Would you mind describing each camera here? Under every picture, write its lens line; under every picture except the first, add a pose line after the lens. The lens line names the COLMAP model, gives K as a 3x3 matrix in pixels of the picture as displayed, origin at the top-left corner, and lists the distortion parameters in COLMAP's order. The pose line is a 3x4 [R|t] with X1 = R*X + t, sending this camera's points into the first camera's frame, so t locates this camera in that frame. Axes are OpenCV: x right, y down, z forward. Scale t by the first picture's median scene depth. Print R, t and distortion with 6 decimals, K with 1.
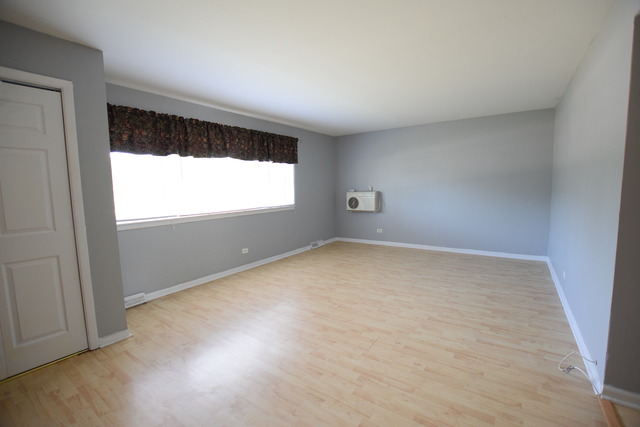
lens RADIAL K [[287.3, 0, 322.6], [0, 287.3, 211.5], [0, 0, 1]] dist [-0.033457, 0.001356]
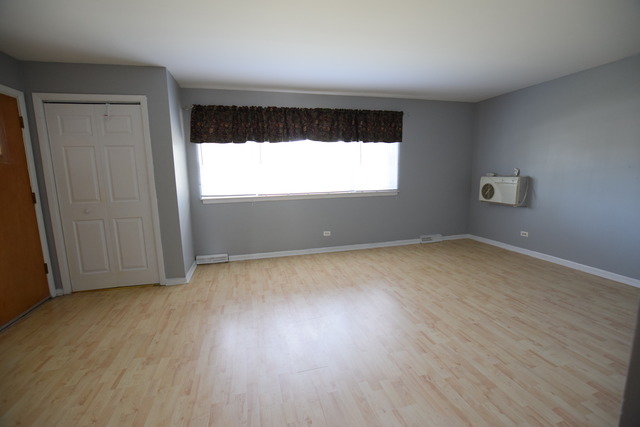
lens RADIAL K [[287.3, 0, 320.2], [0, 287.3, 211.8], [0, 0, 1]] dist [-0.033457, 0.001356]
pose [[0.755080, 0.099369, -0.648059, 0.393725], [-0.054212, 0.994526, 0.089329, -0.029865], [0.653388, -0.032318, 0.756333, 0.250821]]
